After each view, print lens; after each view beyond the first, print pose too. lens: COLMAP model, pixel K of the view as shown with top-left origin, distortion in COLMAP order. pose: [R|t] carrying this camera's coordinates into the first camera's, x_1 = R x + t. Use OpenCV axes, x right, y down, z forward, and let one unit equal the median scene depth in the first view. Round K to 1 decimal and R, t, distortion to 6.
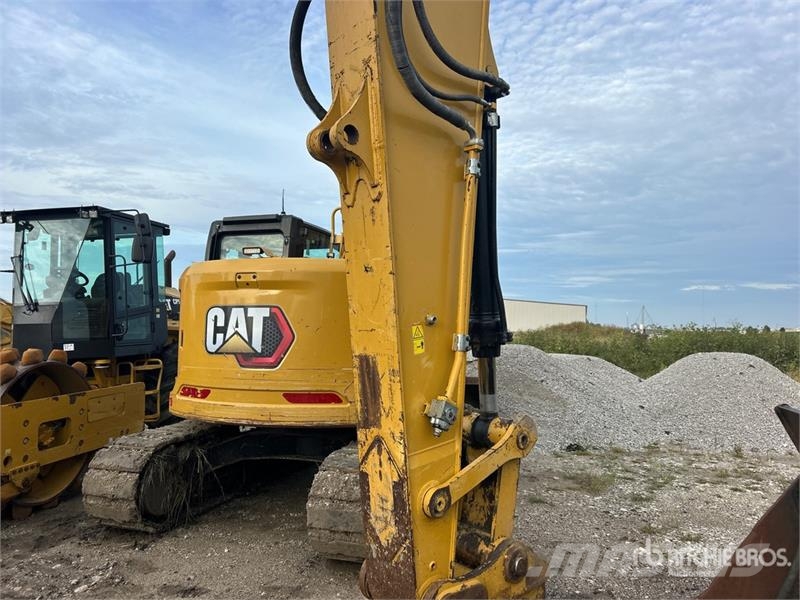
lens RADIAL K [[610.7, 0, 399.4], [0, 610.7, 303.1], [0, 0, 1]] dist [0.048651, -0.047647]
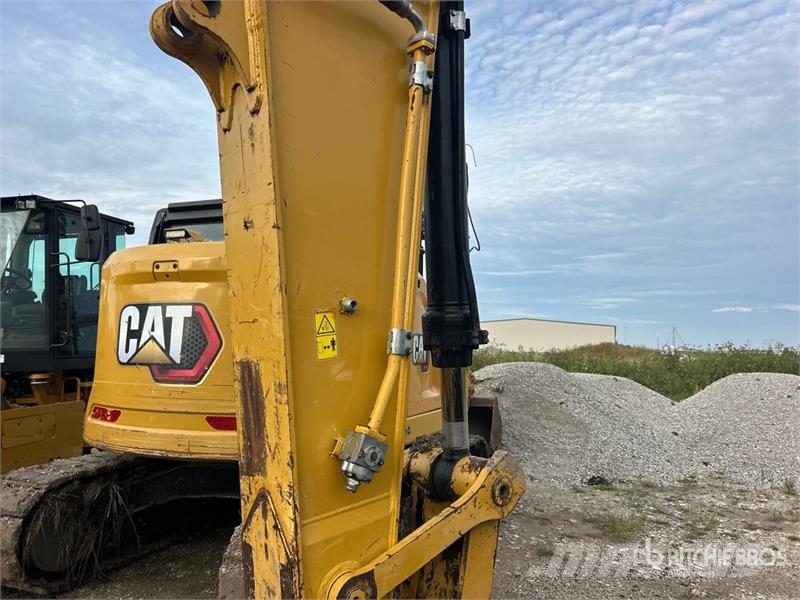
lens RADIAL K [[610.7, 0, 406.7], [0, 610.7, 302.7], [0, 0, 1]] dist [0.048651, -0.047647]
pose [[0.999482, 0.003313, -0.032003, 0.082922], [-0.004387, 0.999427, -0.033564, 0.028623], [0.031874, 0.033687, 0.998924, 0.226731]]
